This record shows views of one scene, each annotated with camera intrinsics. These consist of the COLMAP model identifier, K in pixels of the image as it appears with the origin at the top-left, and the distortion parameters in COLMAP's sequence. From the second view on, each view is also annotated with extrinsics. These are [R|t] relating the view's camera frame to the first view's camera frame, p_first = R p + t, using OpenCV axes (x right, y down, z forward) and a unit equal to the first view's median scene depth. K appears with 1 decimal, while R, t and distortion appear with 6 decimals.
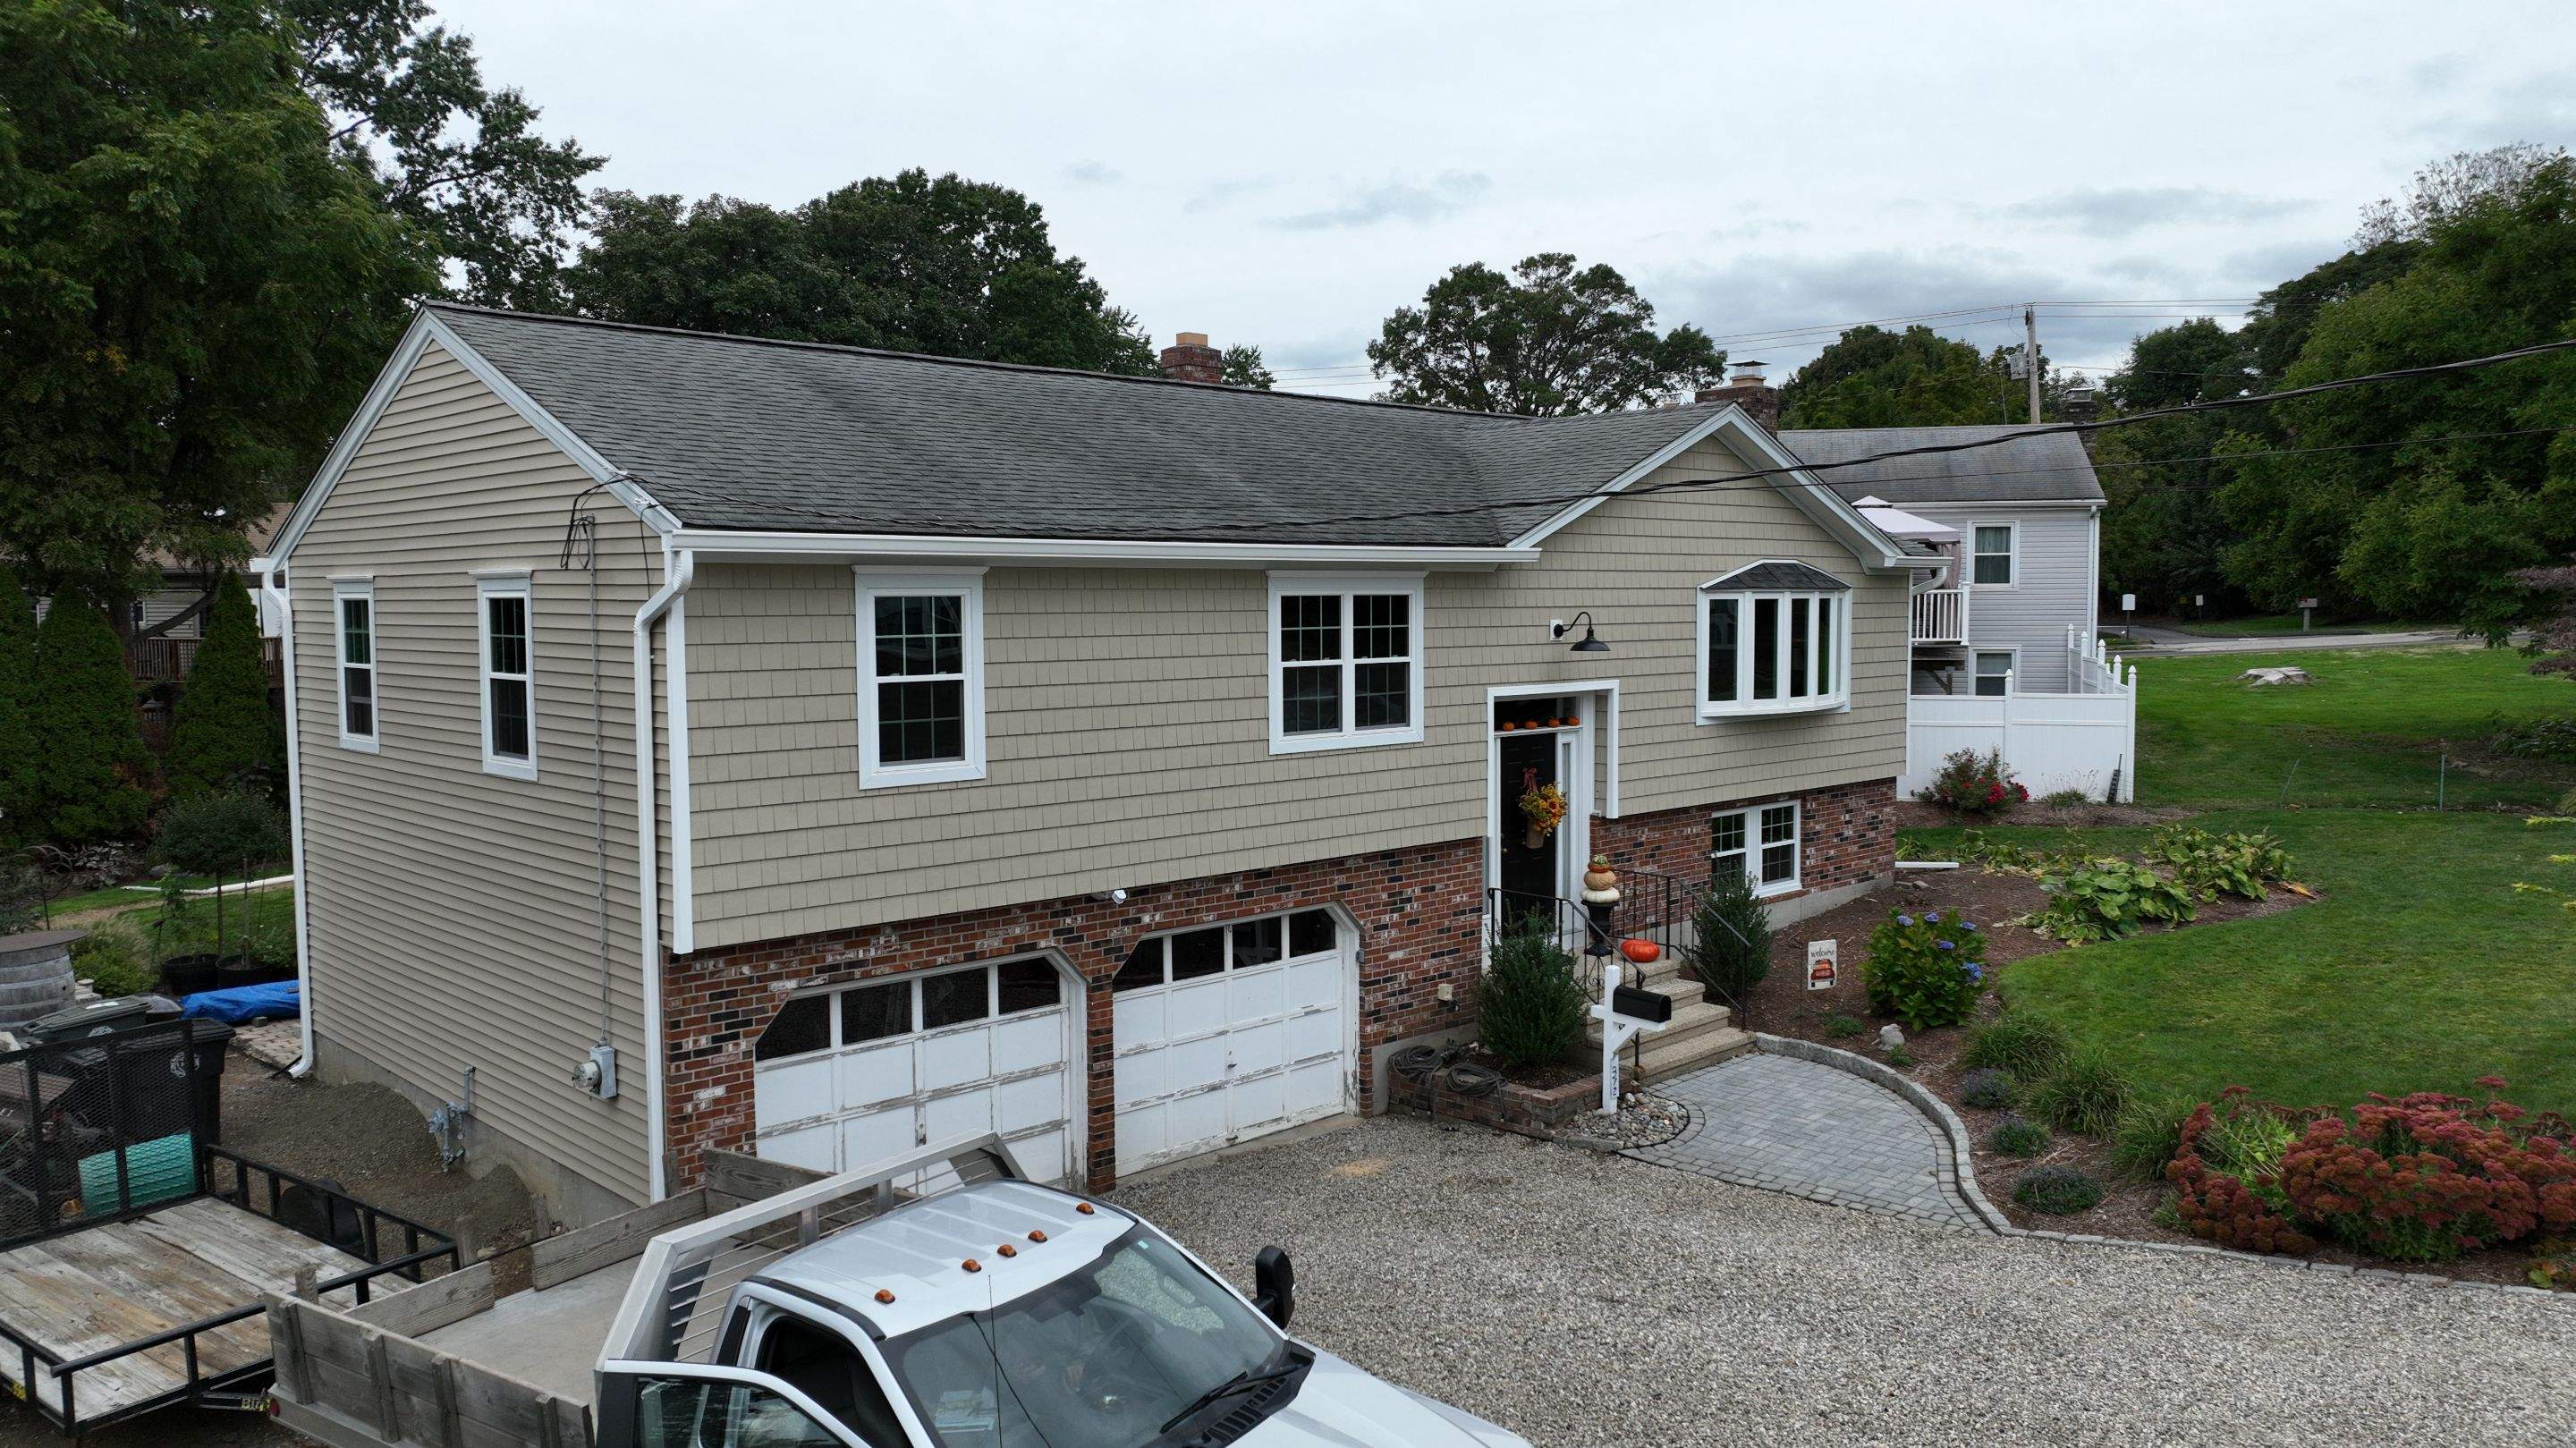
lens RADIAL K [[1841.3, 0, 1306.6], [0, 1841.3, 721.8], [0, 0, 1]] dist [-0.001083, 0.020062]
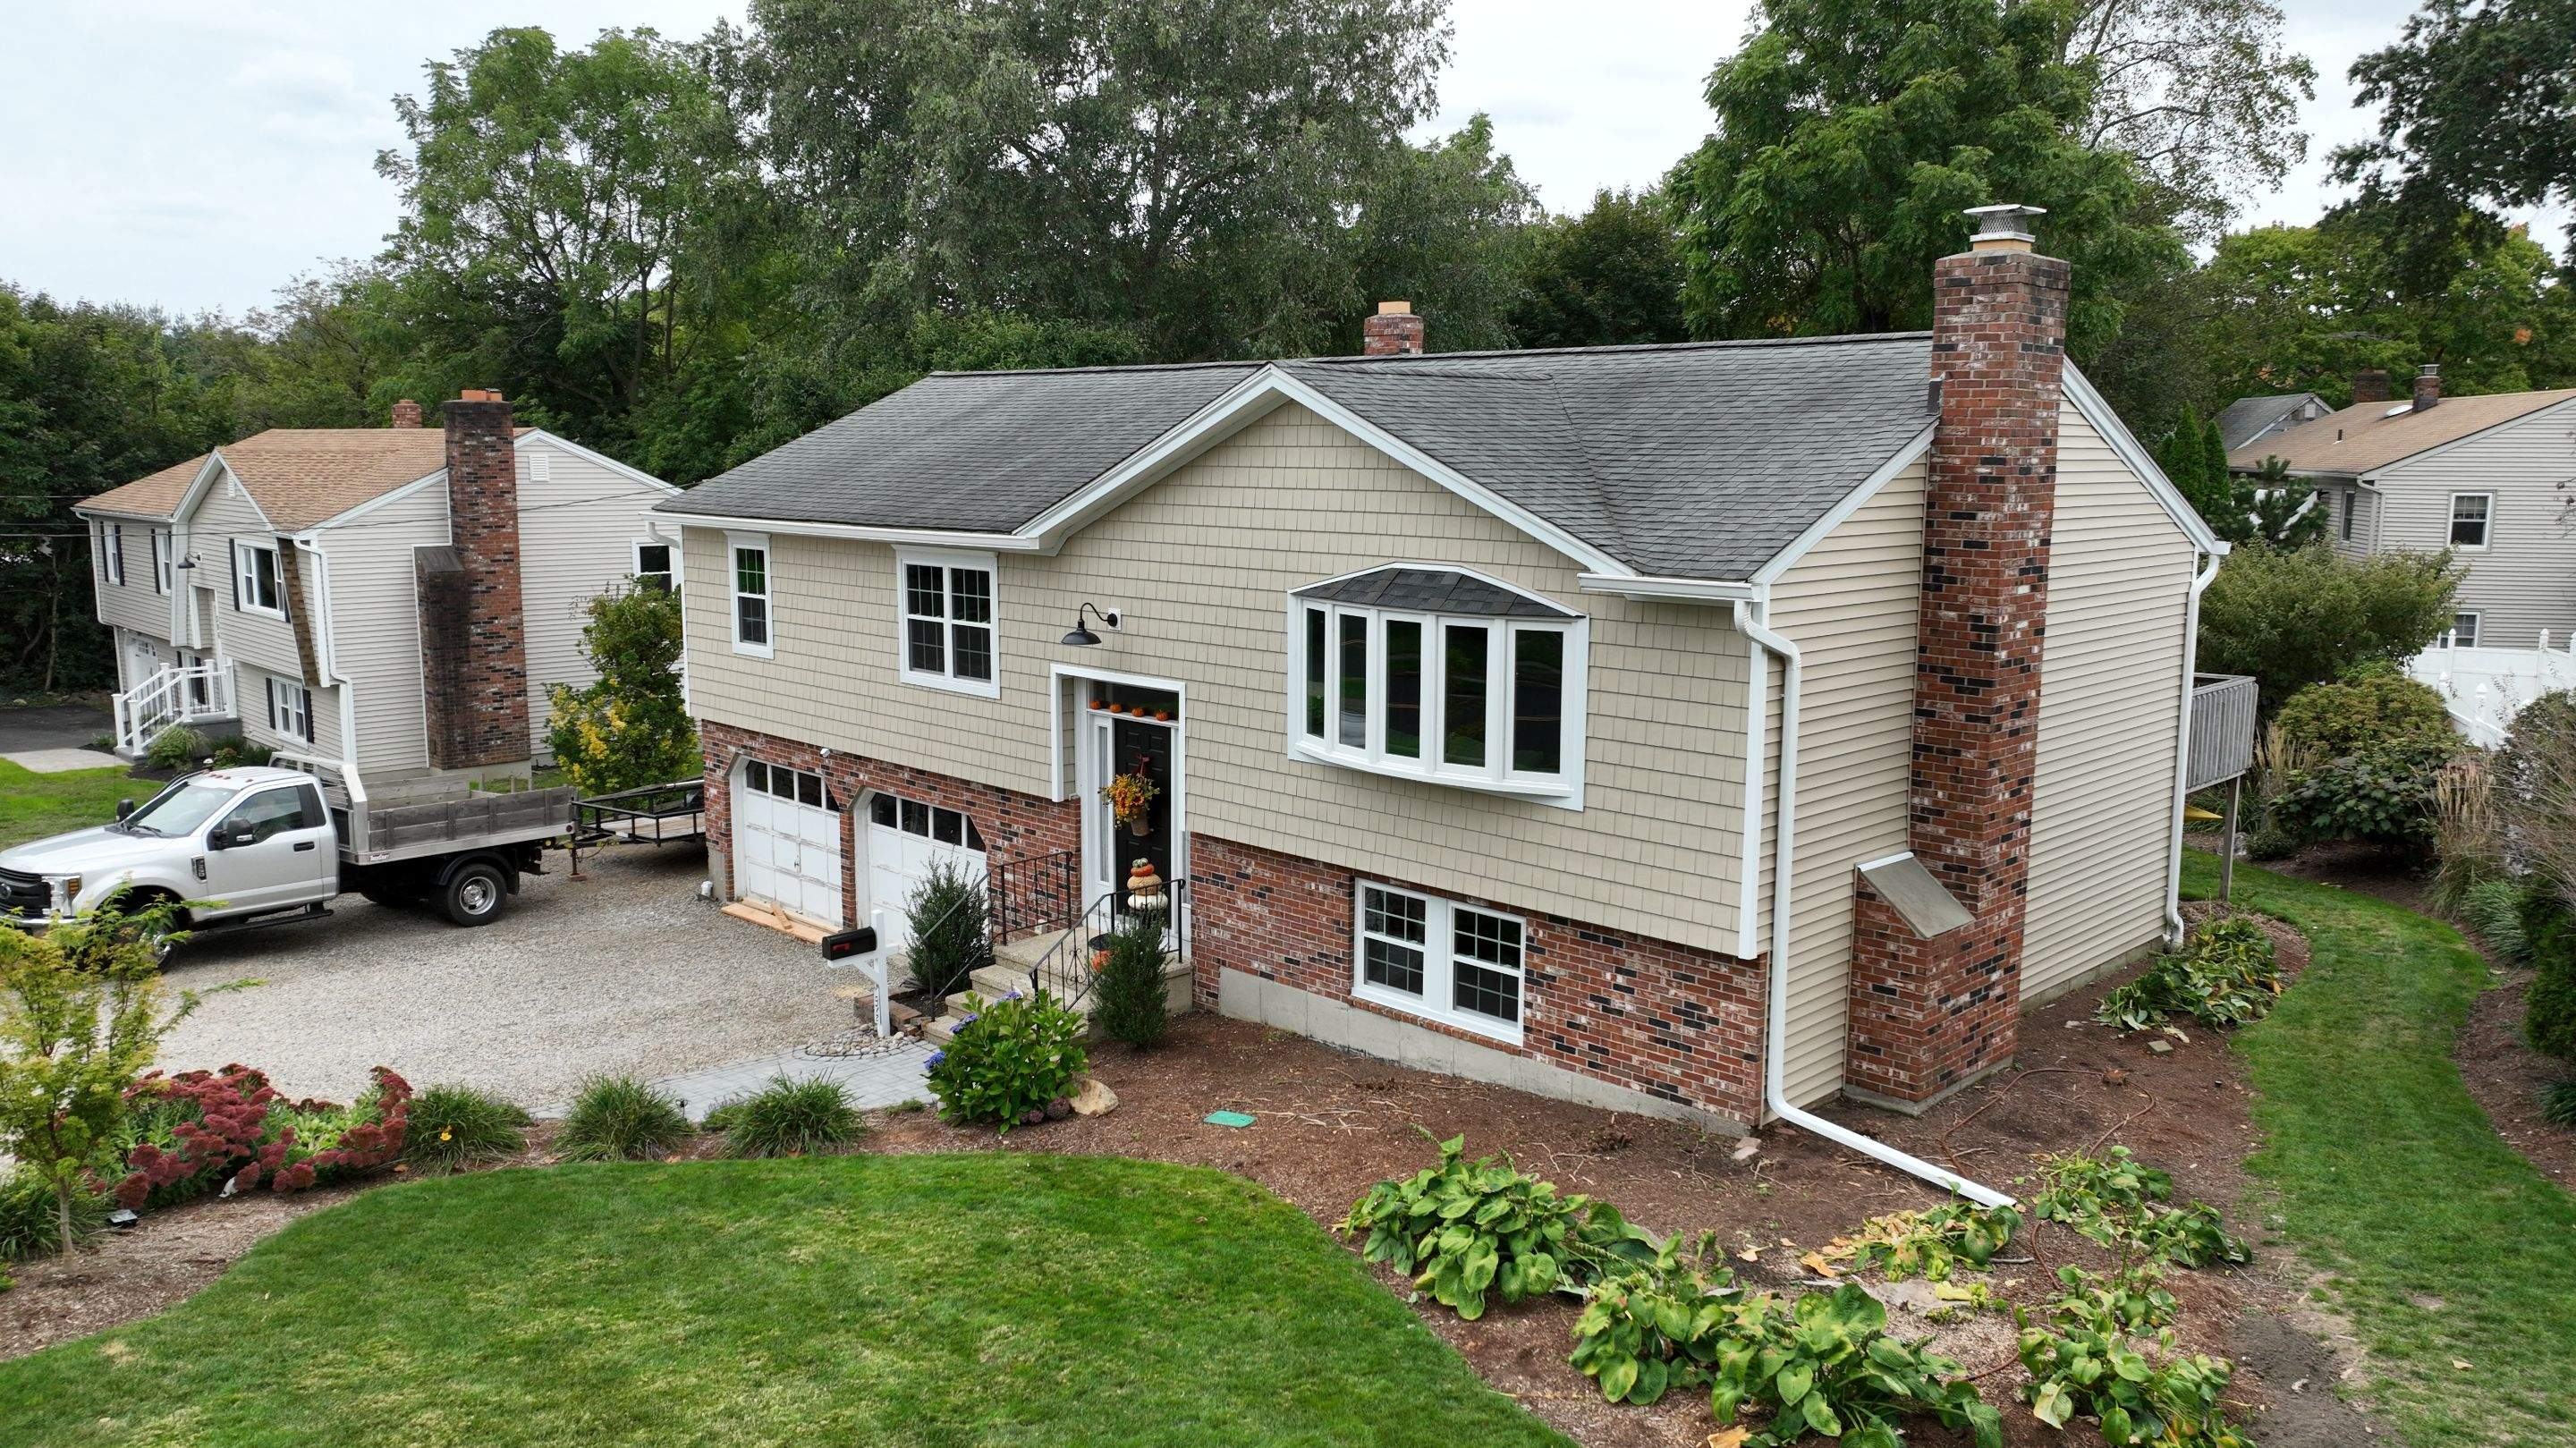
lens RADIAL K [[1841.3, 0, 1304.3], [0, 1841.3, 724.2], [0, 0, 1]] dist [-0.001083, 0.020062]
pose [[0.009975, 0.156827, -0.987576, 1.234534], [-0.072902, 0.985111, 0.155699, -0.171122], [0.997289, 0.070443, 0.021259, 1.193079]]
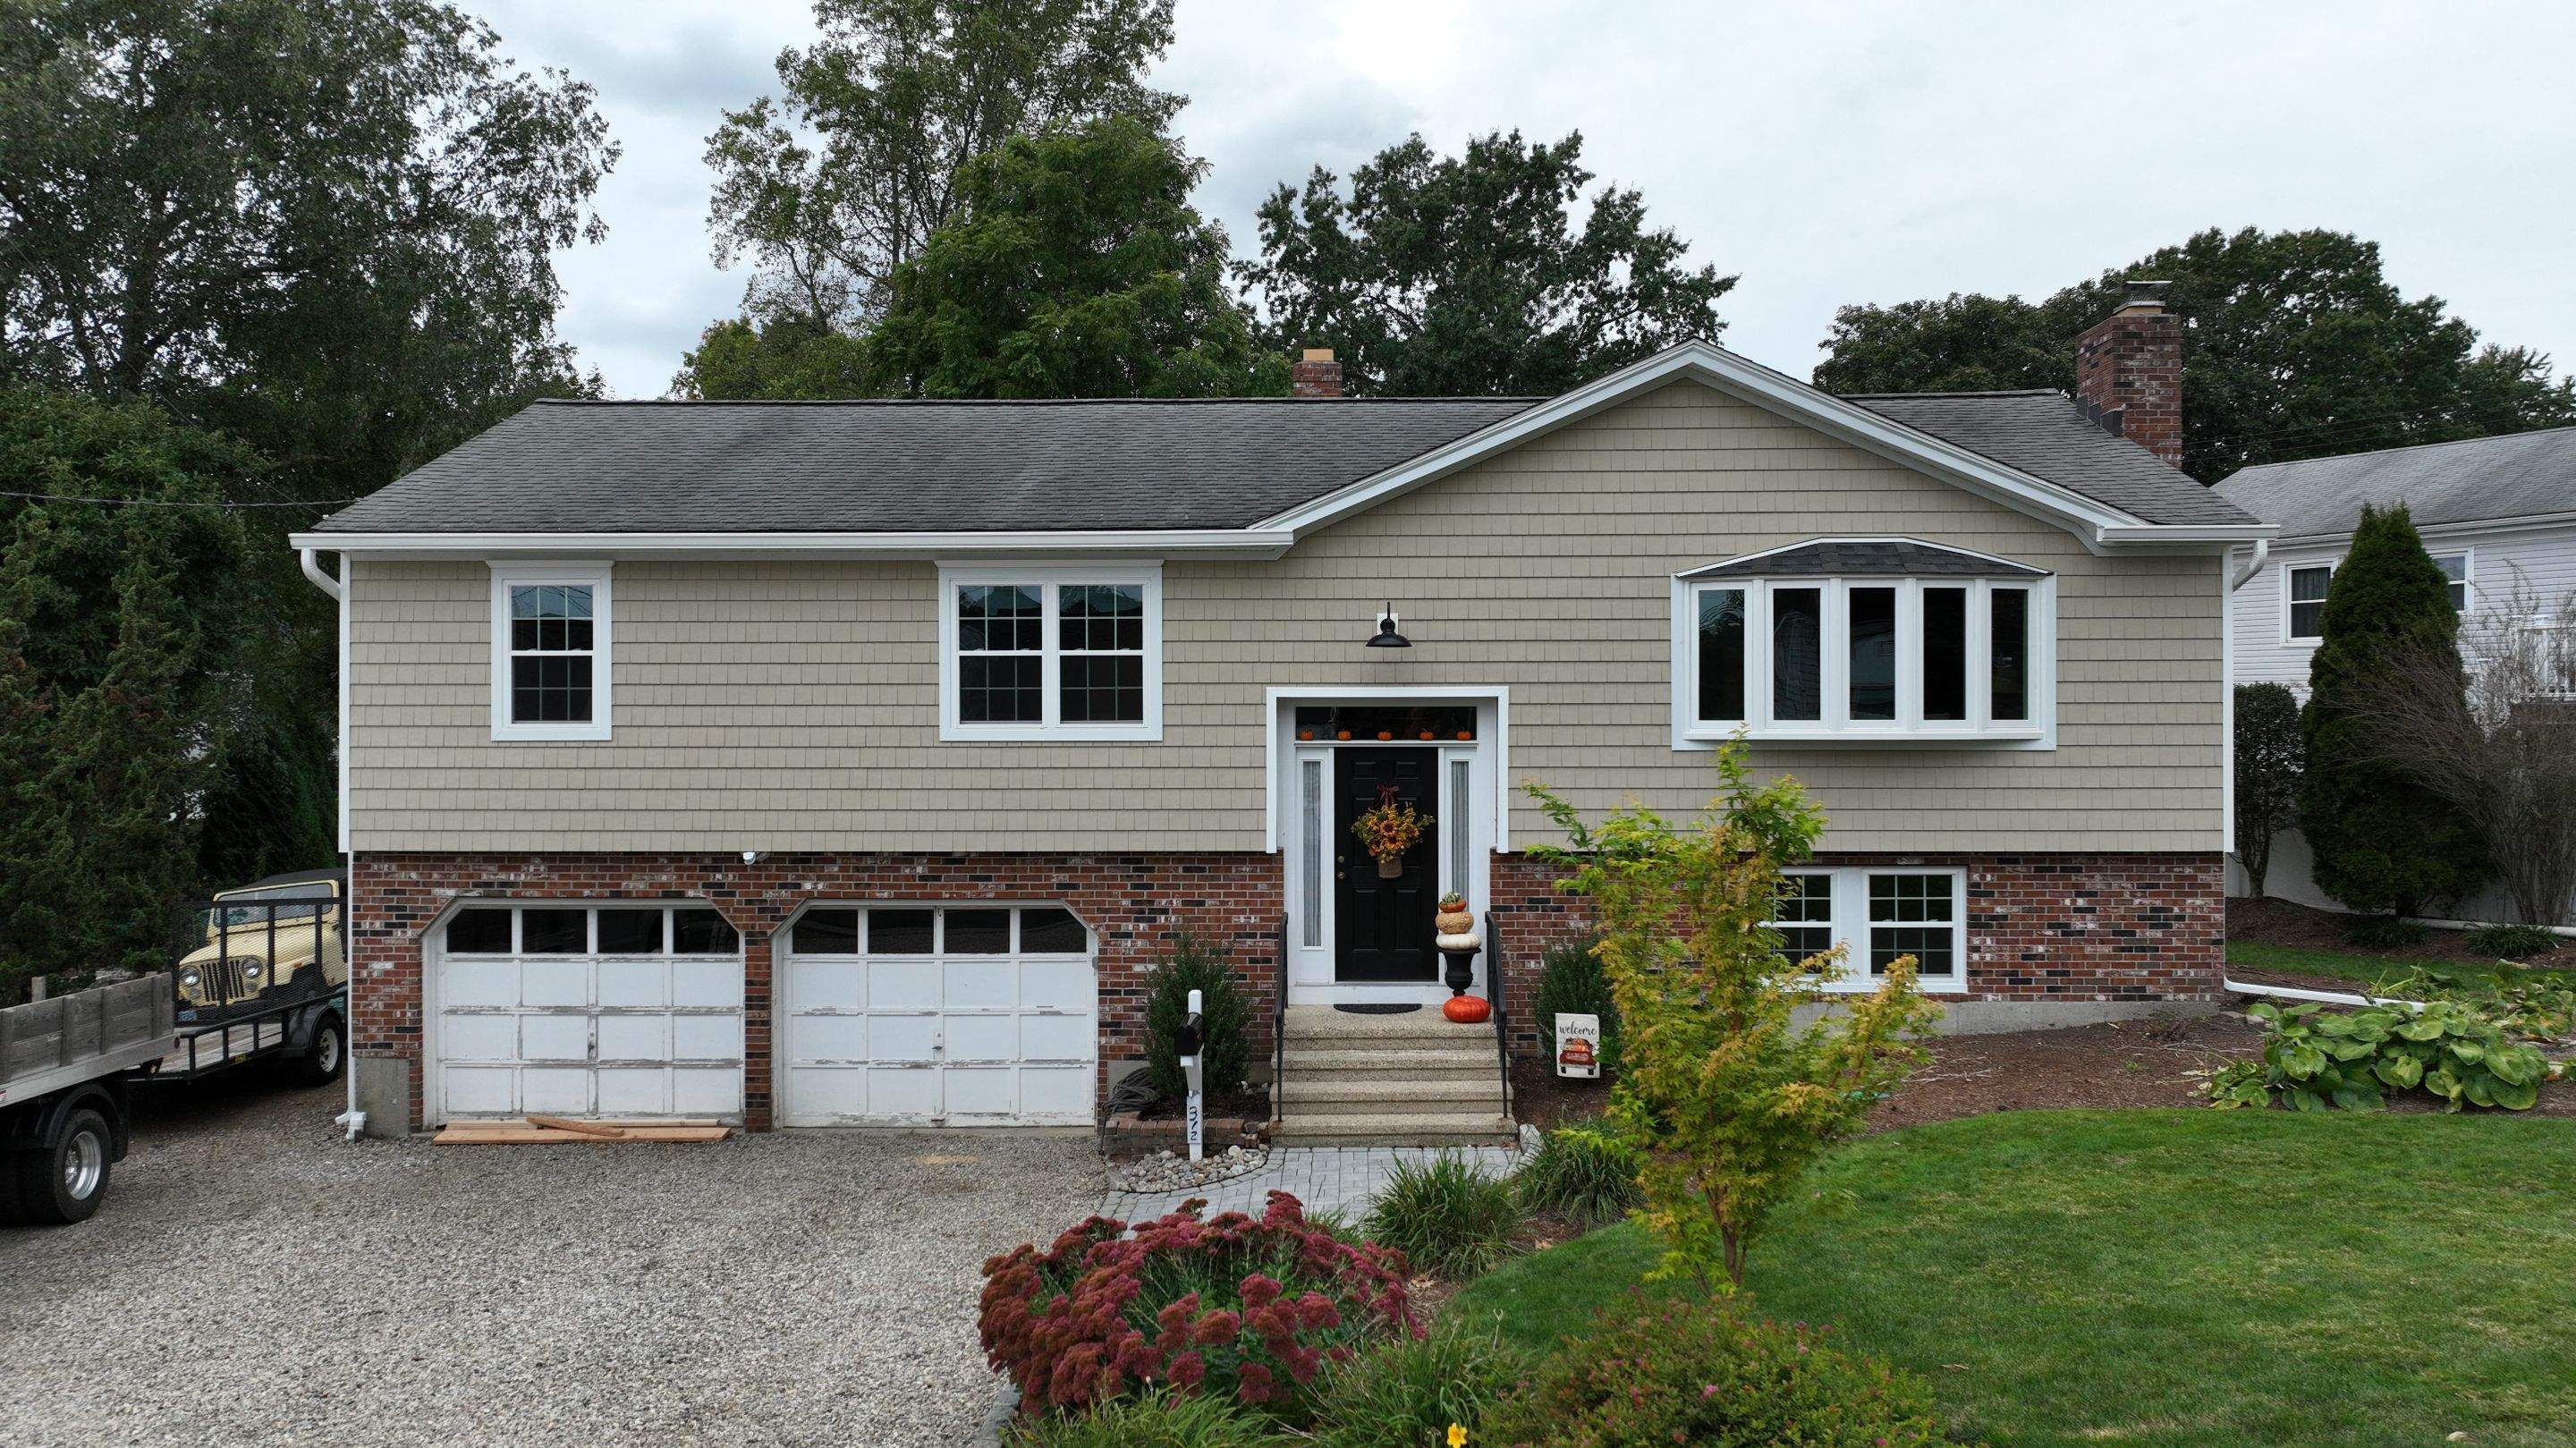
lens RADIAL K [[1841.3, 0, 1304.2], [0, 1841.3, 724.8], [0, 0, 1]] dist [-0.001083, 0.020062]
pose [[0.701588, 0.004113, -0.712571, 0.801284], [-0.050734, 0.997734, -0.044193, 0.041336], [0.710775, 0.067157, 0.700207, 0.402003]]
